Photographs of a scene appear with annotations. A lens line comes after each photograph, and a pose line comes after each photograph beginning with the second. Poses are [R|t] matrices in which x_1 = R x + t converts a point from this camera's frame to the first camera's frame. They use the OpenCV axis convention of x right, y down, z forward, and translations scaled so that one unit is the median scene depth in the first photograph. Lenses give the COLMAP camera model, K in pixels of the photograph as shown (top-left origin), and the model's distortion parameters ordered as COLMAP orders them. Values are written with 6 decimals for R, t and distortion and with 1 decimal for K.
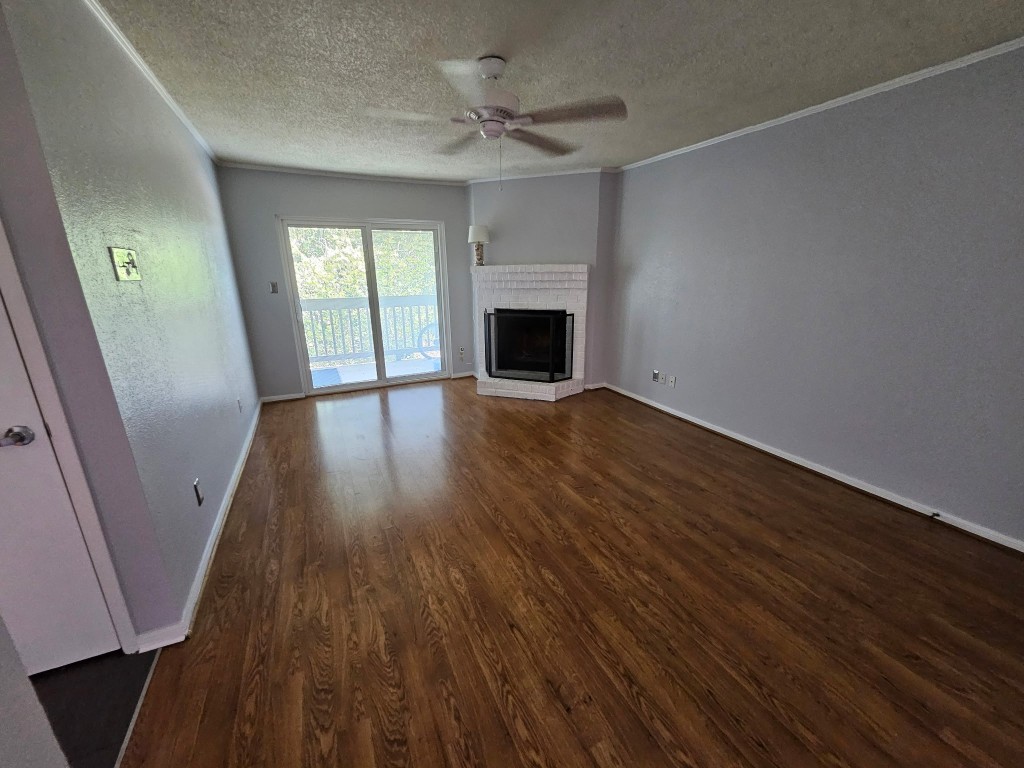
lens RADIAL K [[399.7, 0, 509.9], [0, 399.7, 378.4], [0, 0, 1]] dist [-0.000692, 0.000213]
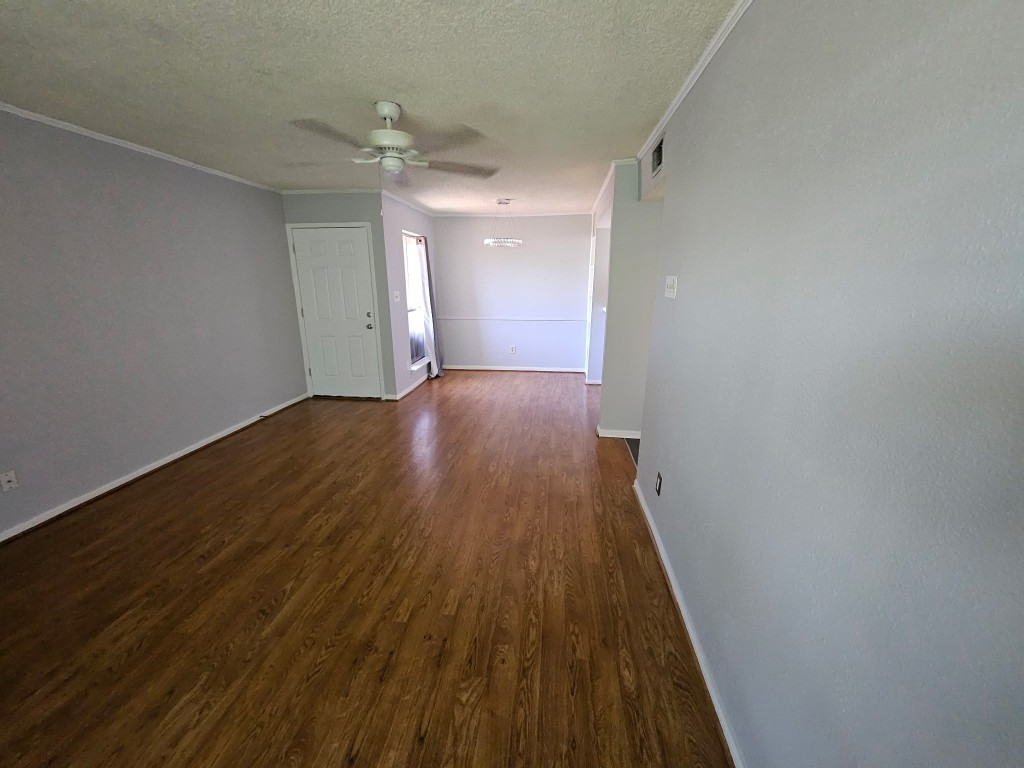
lens RADIAL K [[399.7, 0, 507.1], [0, 399.7, 387.4], [0, 0, 1]] dist [-0.000692, 0.000213]
pose [[-0.836603, -0.141374, 0.529253, -0.818077], [0.147869, 0.871986, 0.466664, -0.456384], [-0.527475, 0.468673, -0.708602, 1.591107]]
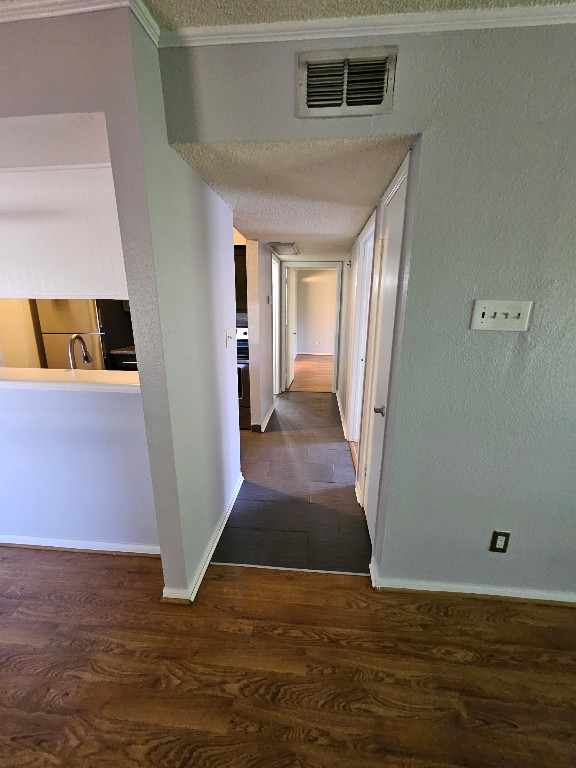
lens RADIAL K [[299.7, 0, 289.6], [0, 299.7, 383.5], [0, 0, 1]] dist [-0.000692, 0.000213]
pose [[-0.520593, 0.214960, -0.826302, 0.014867], [-0.233635, 0.894984, 0.380024, -0.248668], [0.821217, 0.390891, -0.415700, 0.834651]]
